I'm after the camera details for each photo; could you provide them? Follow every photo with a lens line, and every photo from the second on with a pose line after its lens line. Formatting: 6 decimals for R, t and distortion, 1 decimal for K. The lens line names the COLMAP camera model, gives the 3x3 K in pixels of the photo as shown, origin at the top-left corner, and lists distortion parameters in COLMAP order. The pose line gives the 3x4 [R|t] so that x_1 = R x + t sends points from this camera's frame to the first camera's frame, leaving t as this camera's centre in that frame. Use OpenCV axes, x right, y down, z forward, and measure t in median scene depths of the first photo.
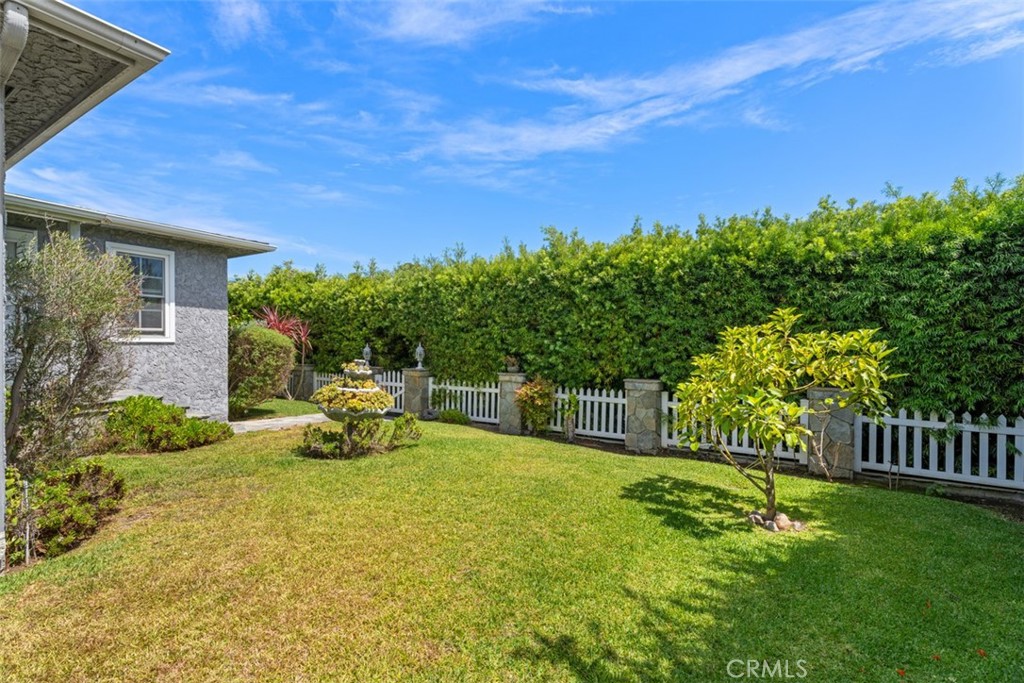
lens RADIAL K [[453.6, 0, 512.0], [0, 453.6, 341.5], [0, 0, 1]] dist [0.000664, -0.000400]
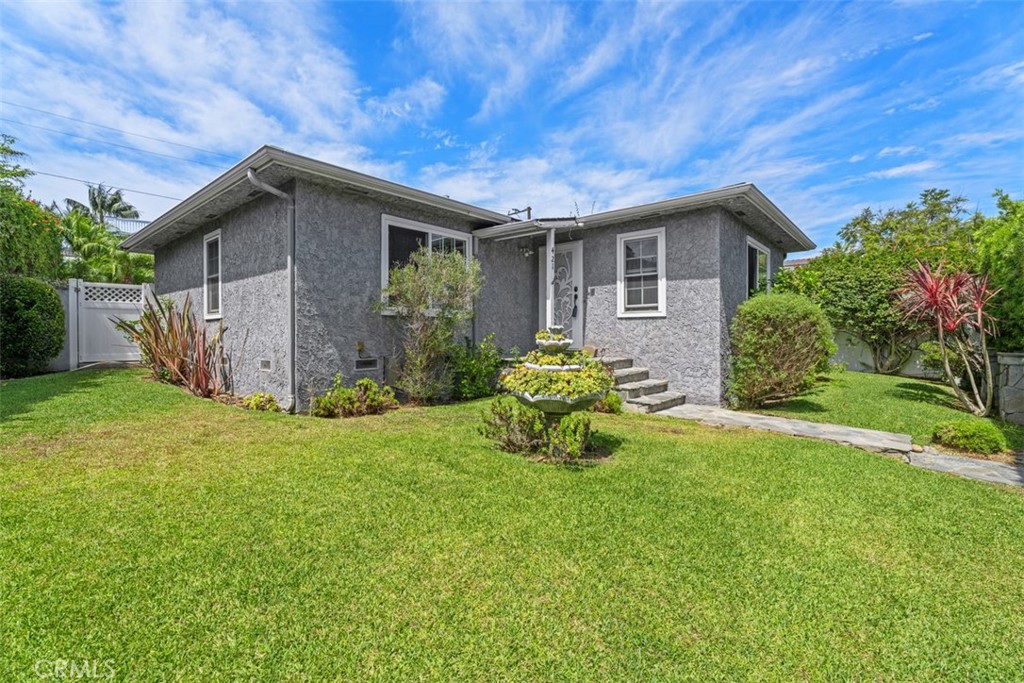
lens RADIAL K [[453.6, 0, 512.0], [0, 453.6, 341.5], [0, 0, 1]] dist [0.000664, -0.000400]
pose [[-0.160349, 0.012694, -0.986979, 0.313102], [0.004791, 0.999916, 0.012082, 0.043942], [0.987049, -0.002791, -0.160396, 0.823497]]
